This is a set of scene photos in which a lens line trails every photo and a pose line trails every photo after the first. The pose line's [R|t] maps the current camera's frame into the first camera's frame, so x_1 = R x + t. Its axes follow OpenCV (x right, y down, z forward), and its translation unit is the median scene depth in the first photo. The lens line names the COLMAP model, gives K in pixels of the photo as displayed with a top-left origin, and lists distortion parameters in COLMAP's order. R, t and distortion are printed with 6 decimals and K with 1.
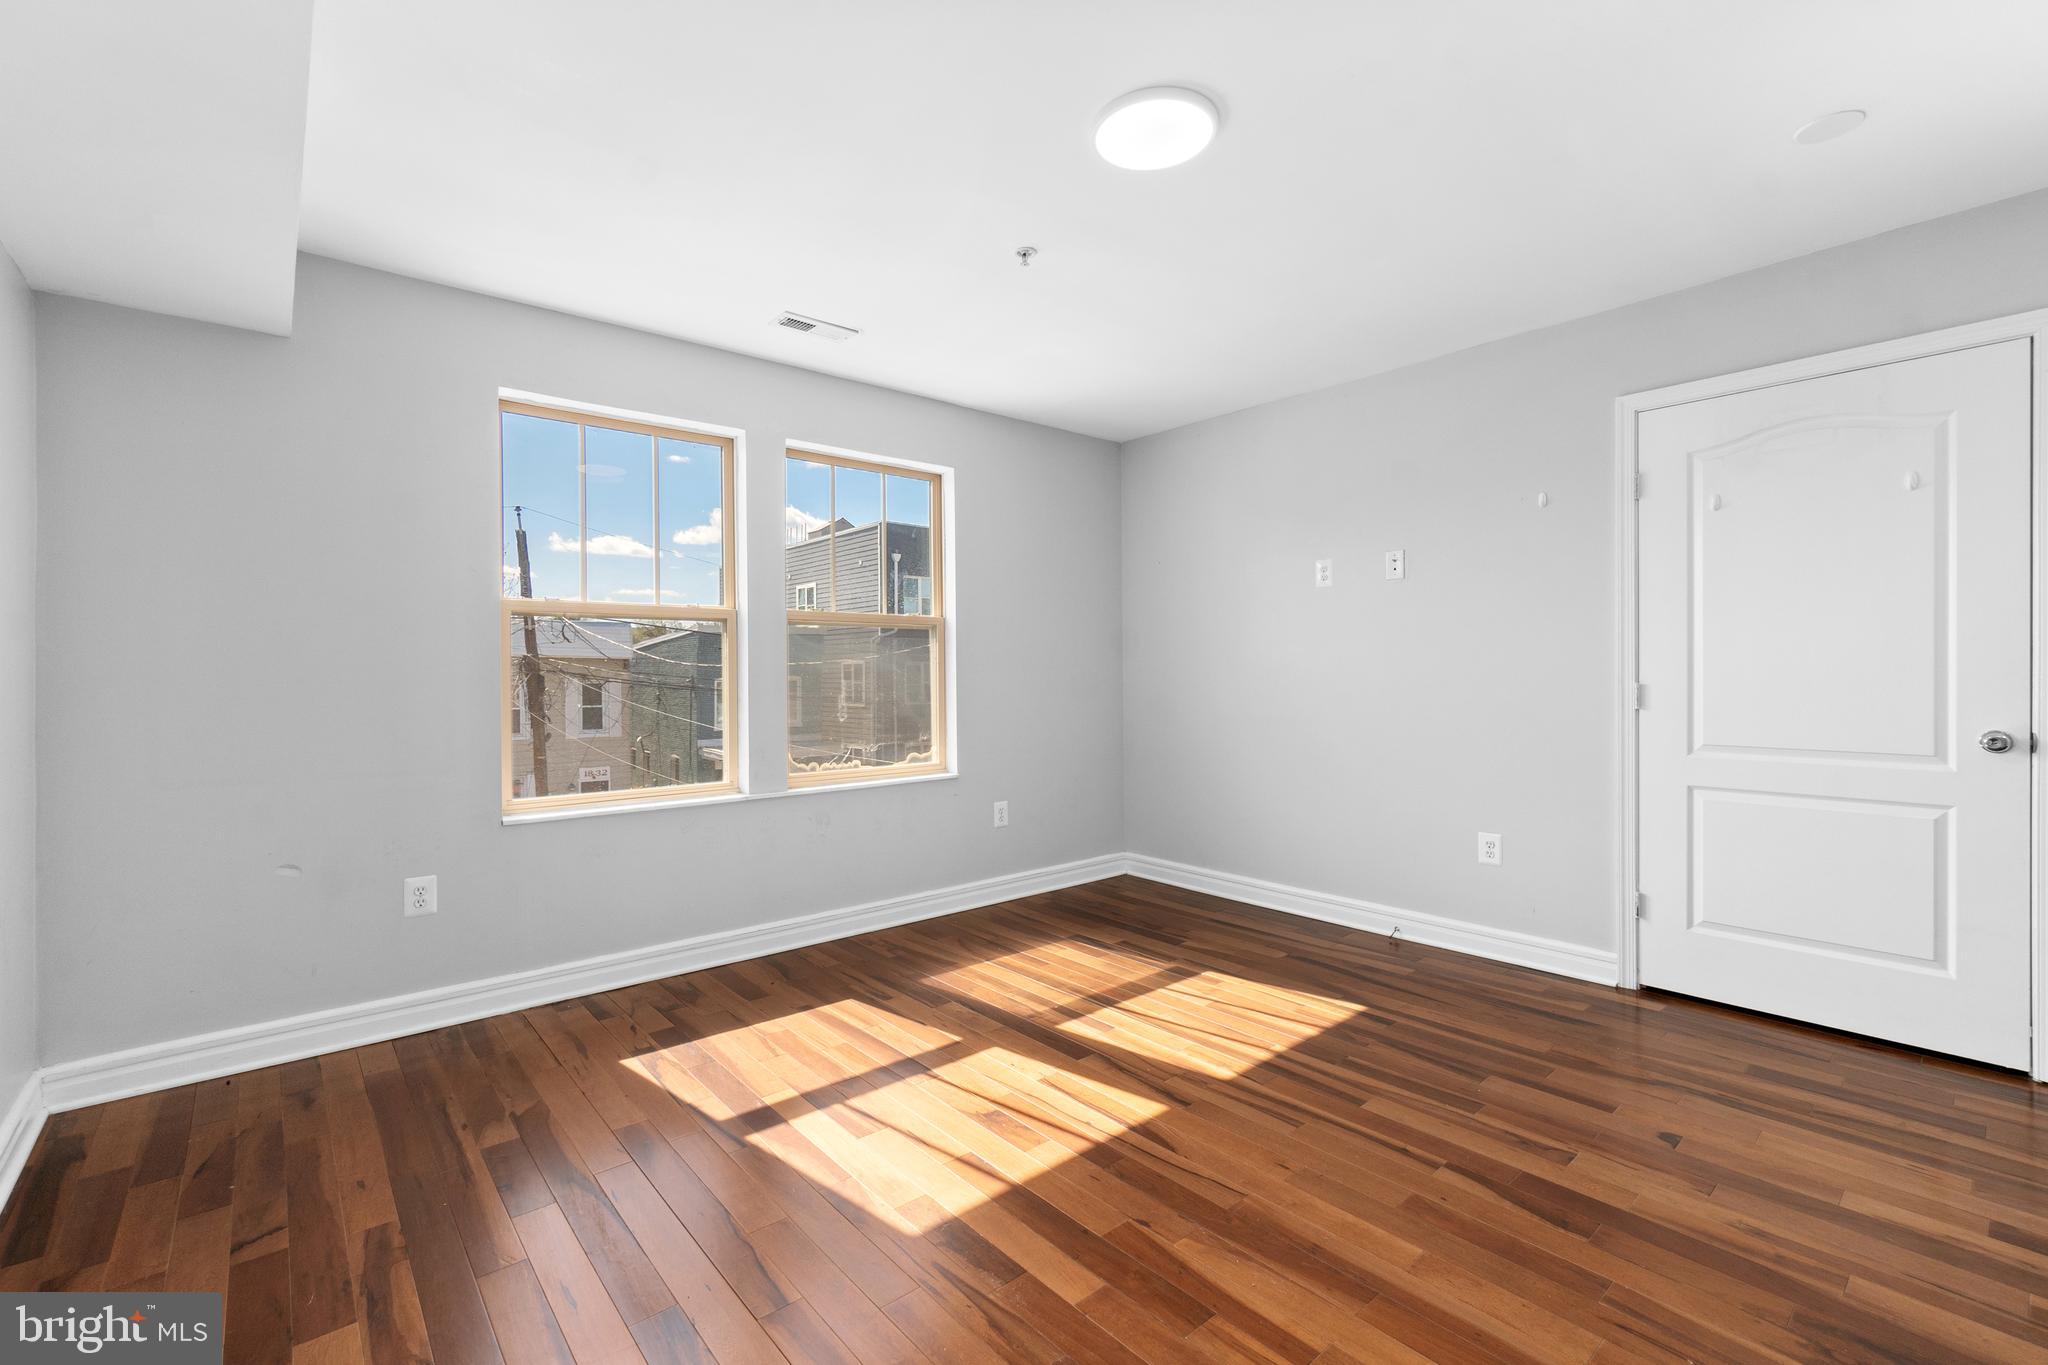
lens RADIAL K [[879.8, 0, 1016.5], [0, 879.8, 674.1], [0, 0, 1]] dist [-0.009455, 0.000959]
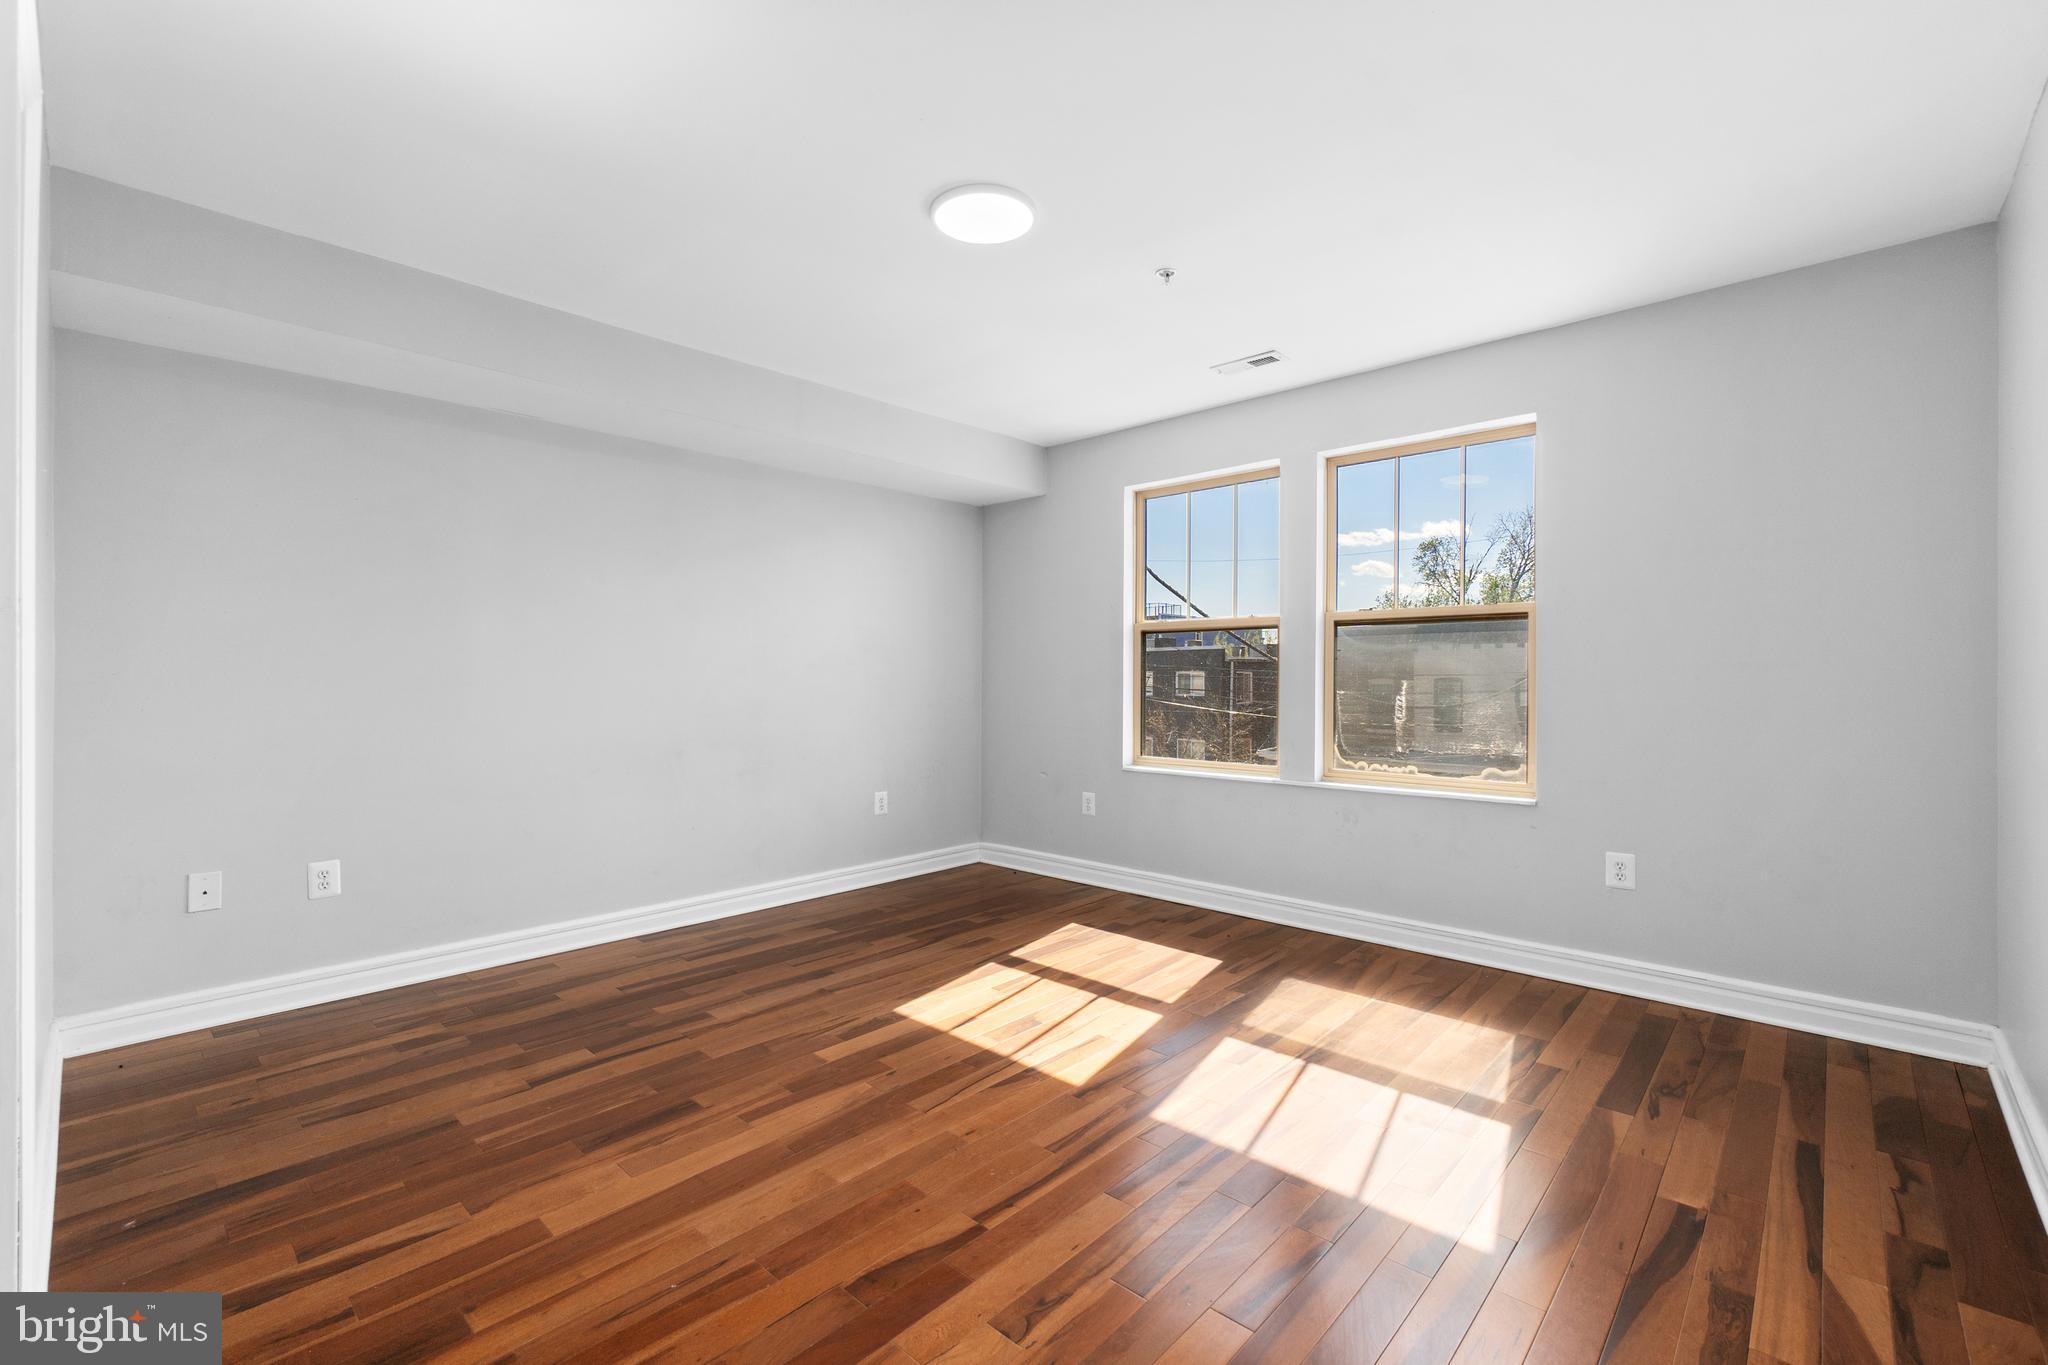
lens RADIAL K [[879.8, 0, 1016.5], [0, 879.8, 674.1], [0, 0, 1]] dist [-0.009455, 0.000959]
pose [[0.108405, 0.001999, -0.994105, 0.940349], [-0.005060, 0.999986, 0.001459, 0.000930], [0.994094, 0.004872, 0.108413, 0.638219]]
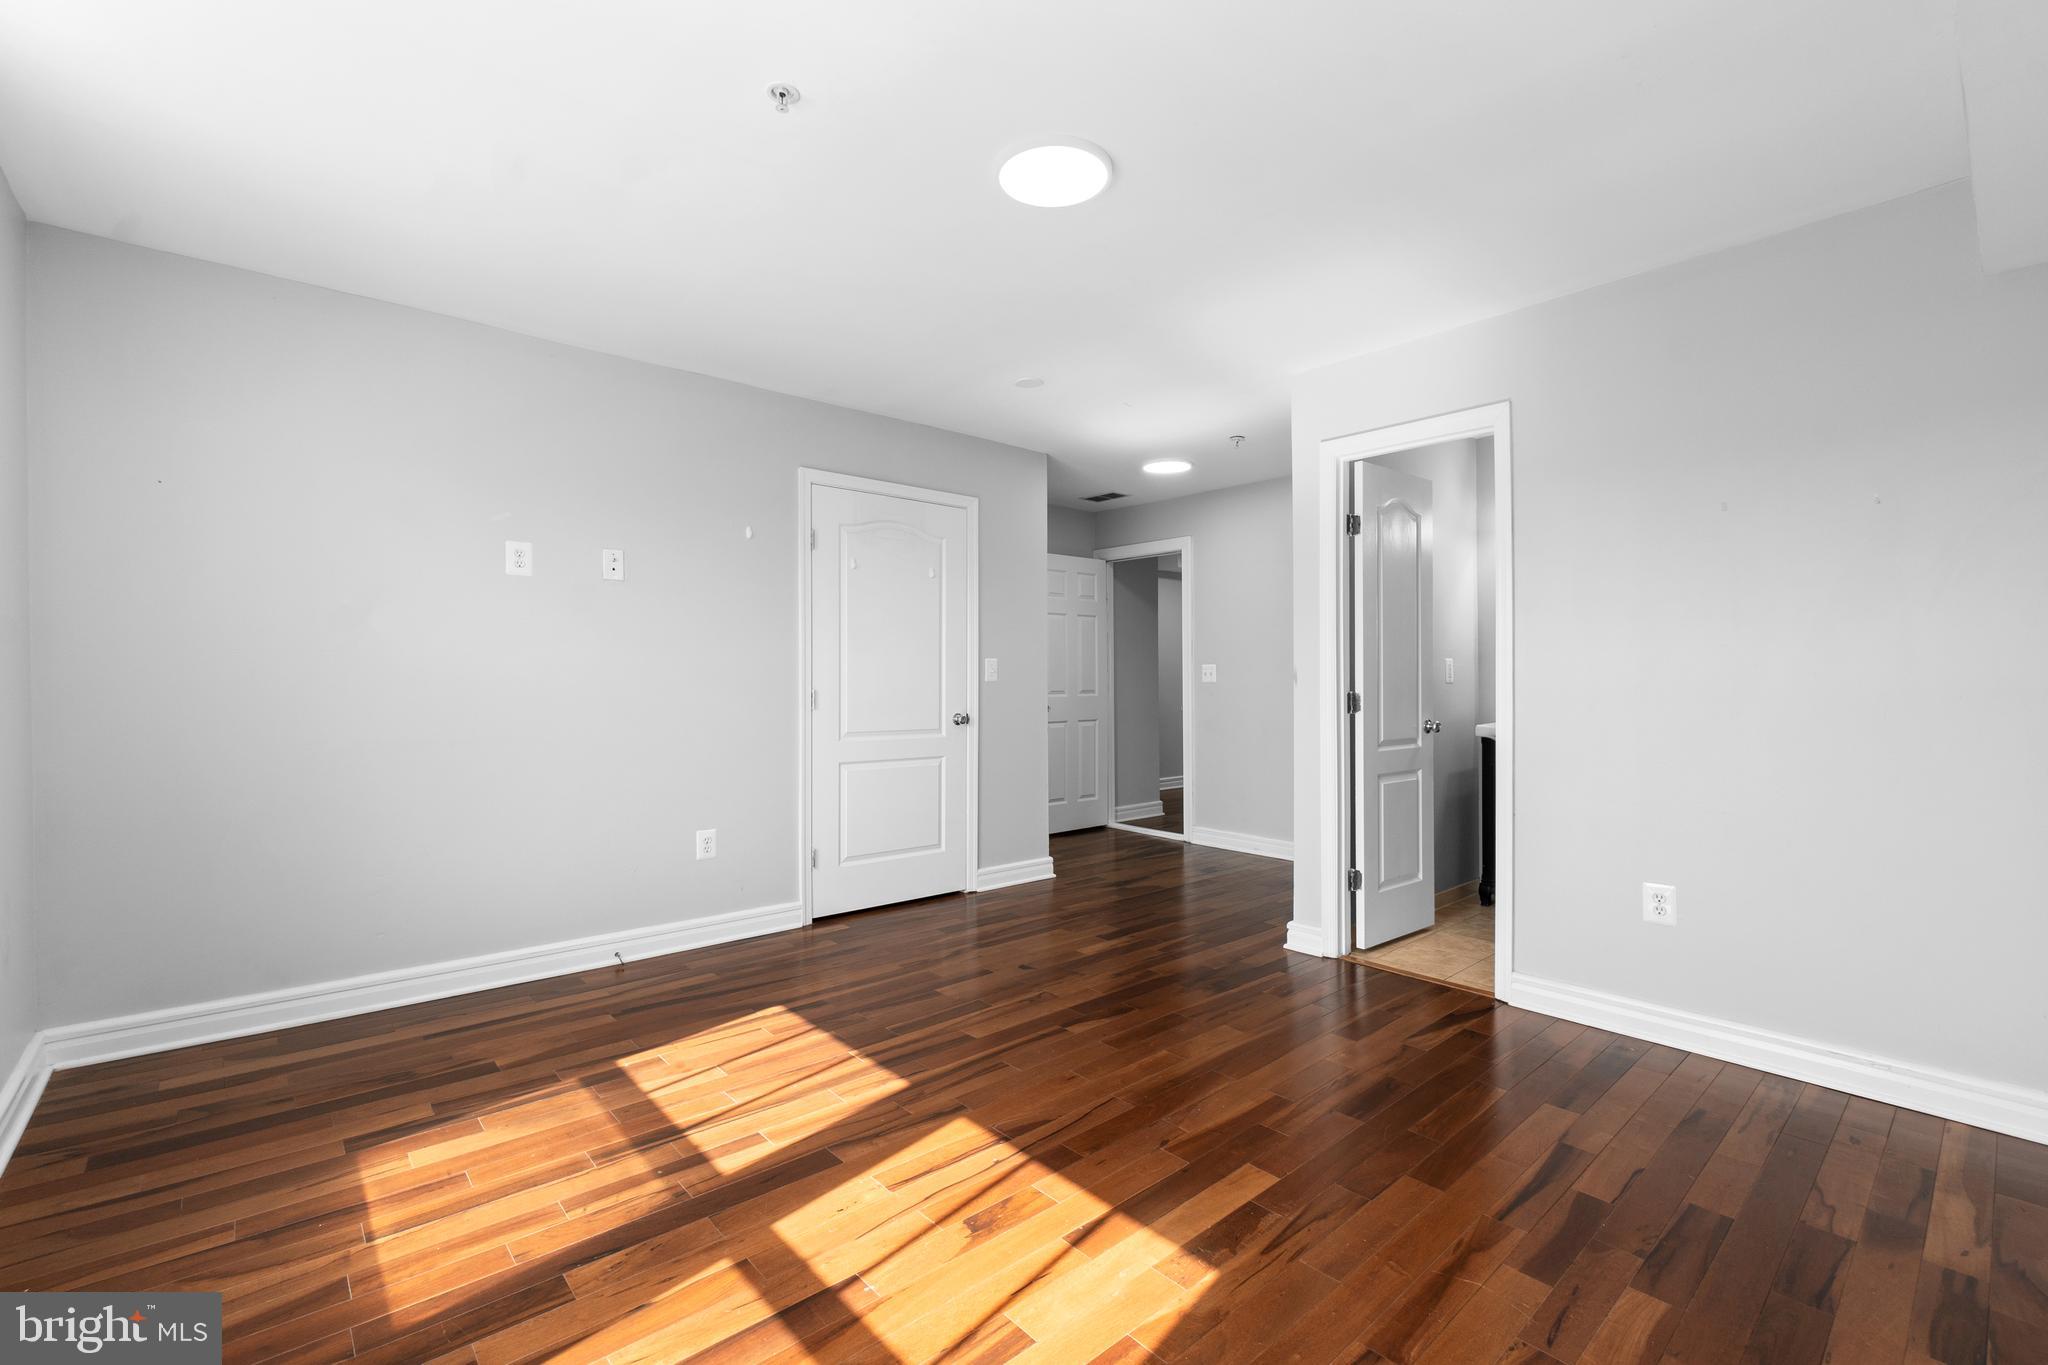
lens RADIAL K [[879.8, 0, 1016.5], [0, 879.8, 674.1], [0, 0, 1]] dist [-0.009455, 0.000959]
pose [[-0.009998, 0.014563, 0.999844, -0.641680], [-0.000422, 0.999894, -0.014568, 0.007210], [-0.999950, -0.000567, -0.009991, 0.742909]]
